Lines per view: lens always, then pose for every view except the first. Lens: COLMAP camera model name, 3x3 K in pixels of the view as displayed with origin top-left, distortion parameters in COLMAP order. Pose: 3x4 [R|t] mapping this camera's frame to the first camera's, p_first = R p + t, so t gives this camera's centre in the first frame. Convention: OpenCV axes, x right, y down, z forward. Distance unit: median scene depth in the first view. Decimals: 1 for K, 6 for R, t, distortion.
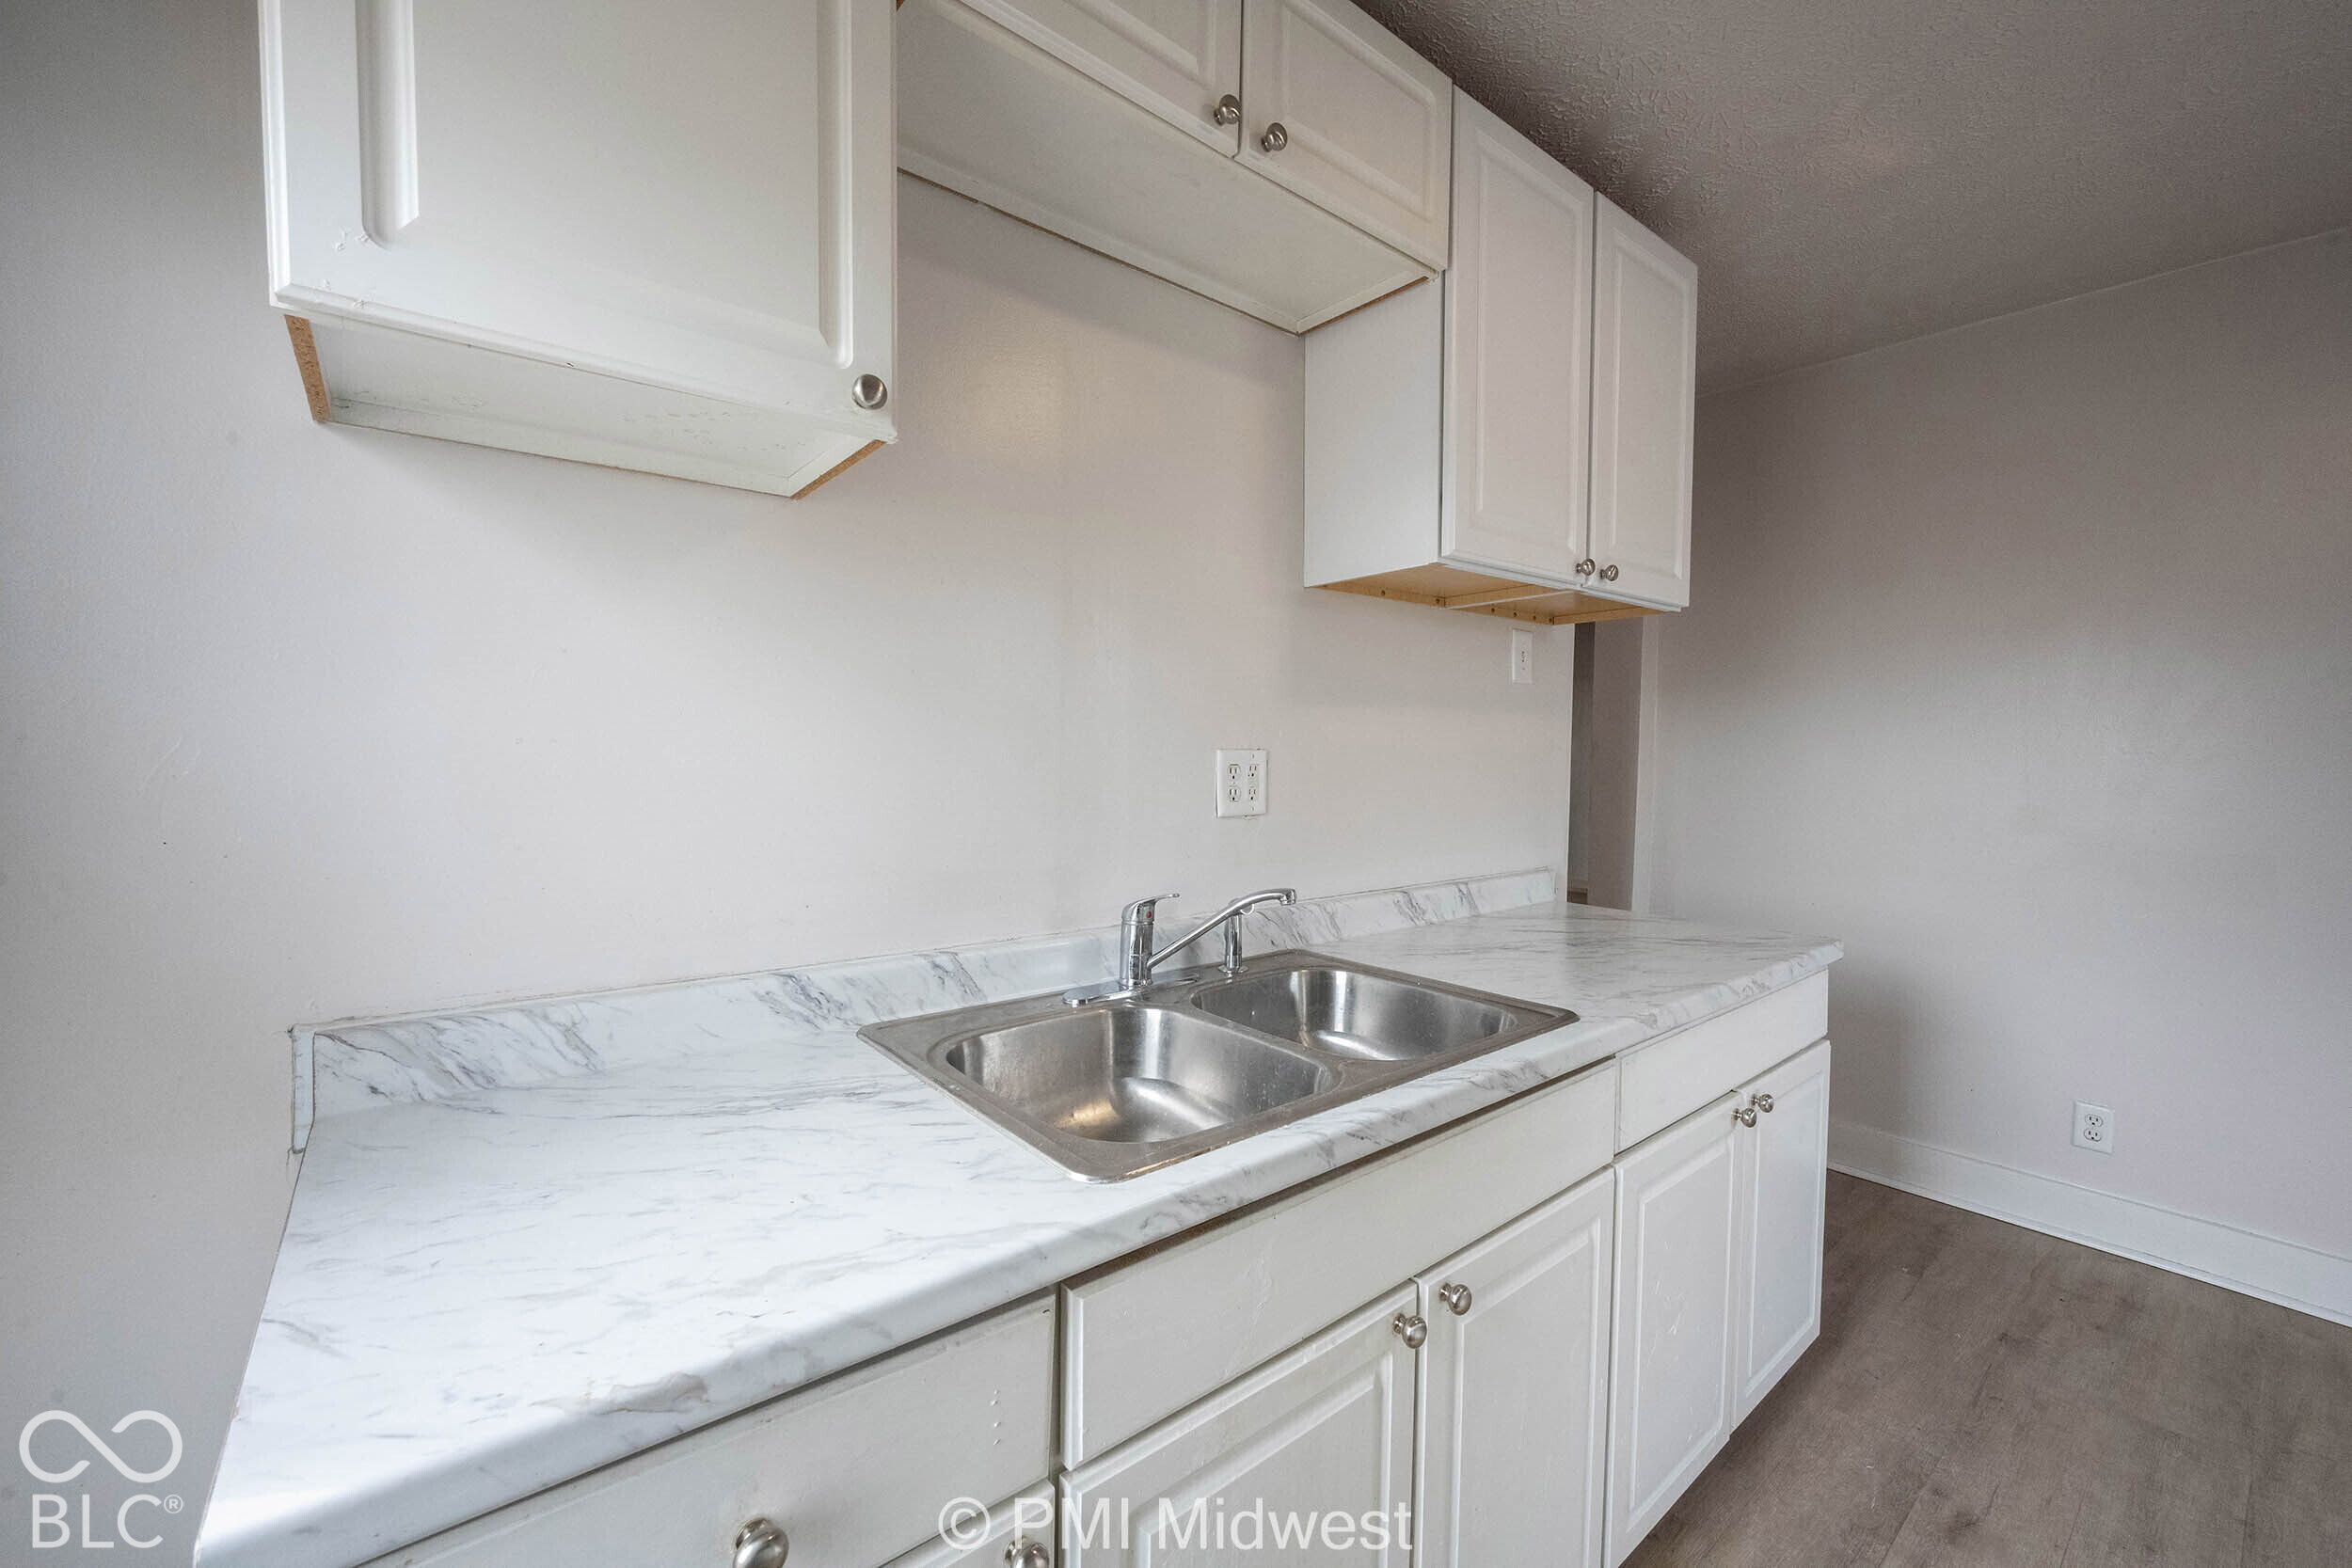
lens RADIAL K [[937.7, 0, 1183.9], [0, 937.7, 788.9], [0, 0, 1]] dist [-0.001505, 0.000575]
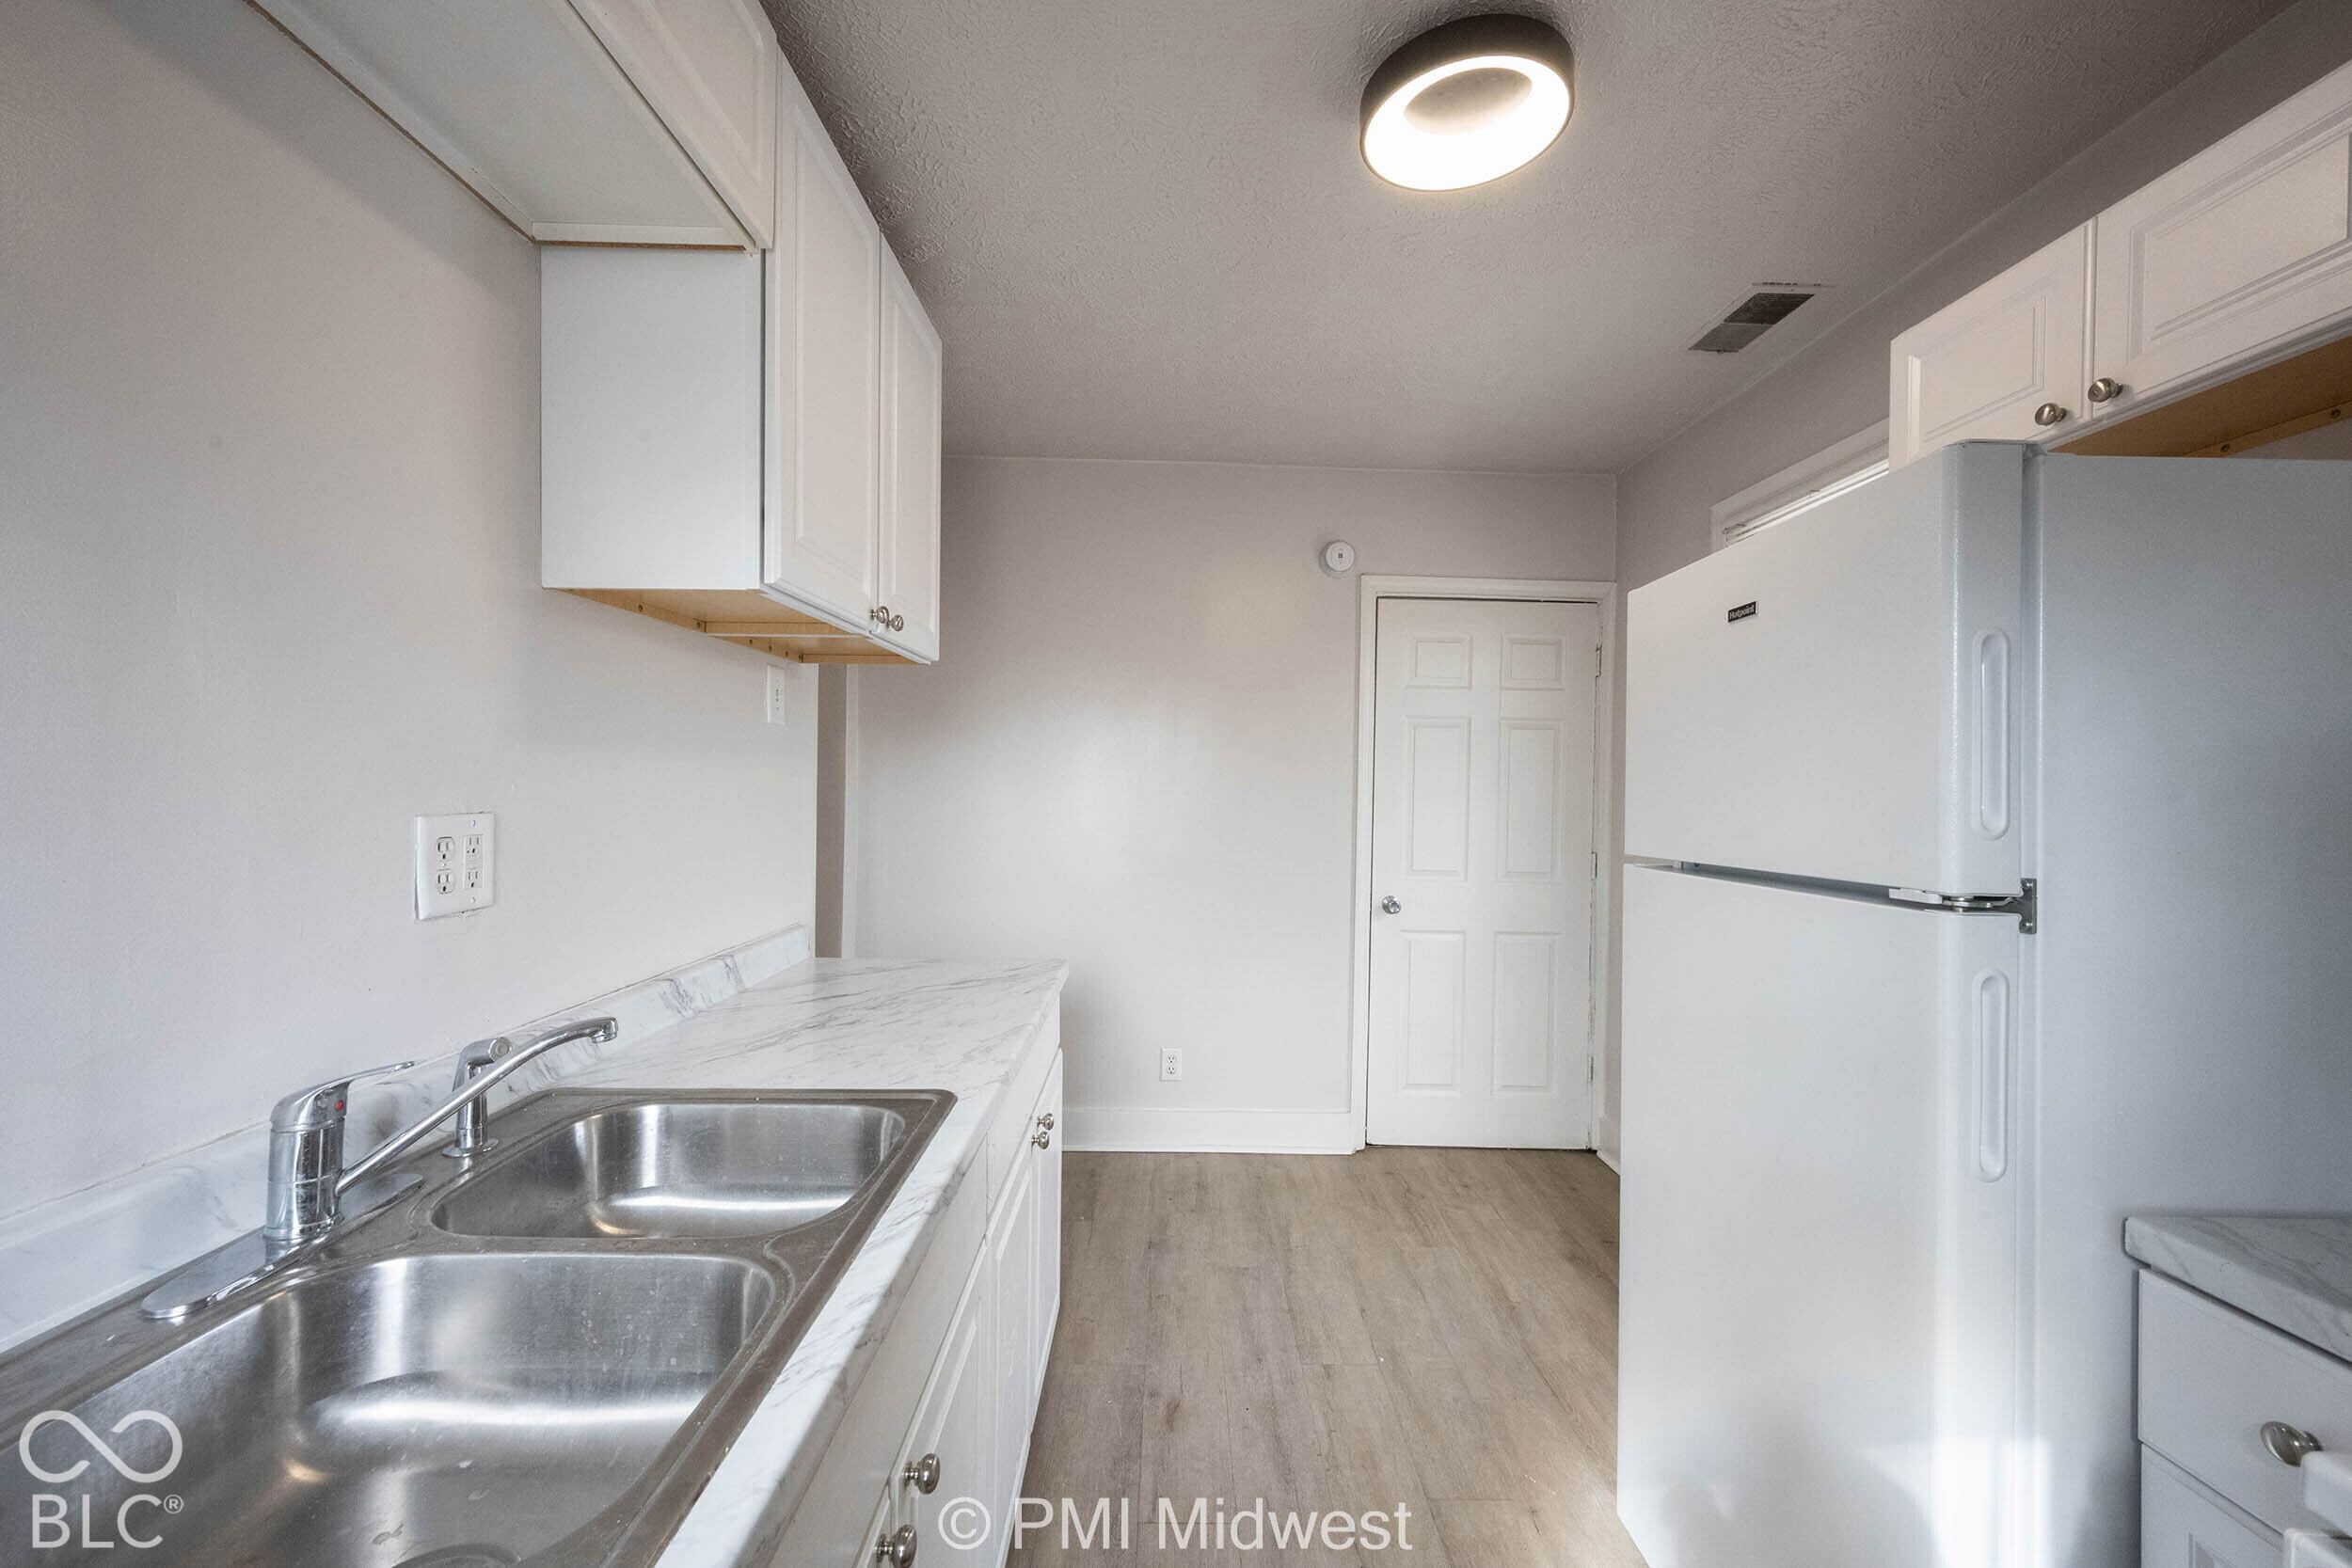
lens RADIAL K [[937.7, 0, 1178.9], [0, 937.7, 790.1], [0, 0, 1]] dist [-0.001505, 0.000575]
pose [[0.621582, -0.006824, 0.783319, -0.139274], [0.023020, 0.999689, -0.009558, -0.039961], [-0.783011, 0.023973, 0.621546, 0.166131]]
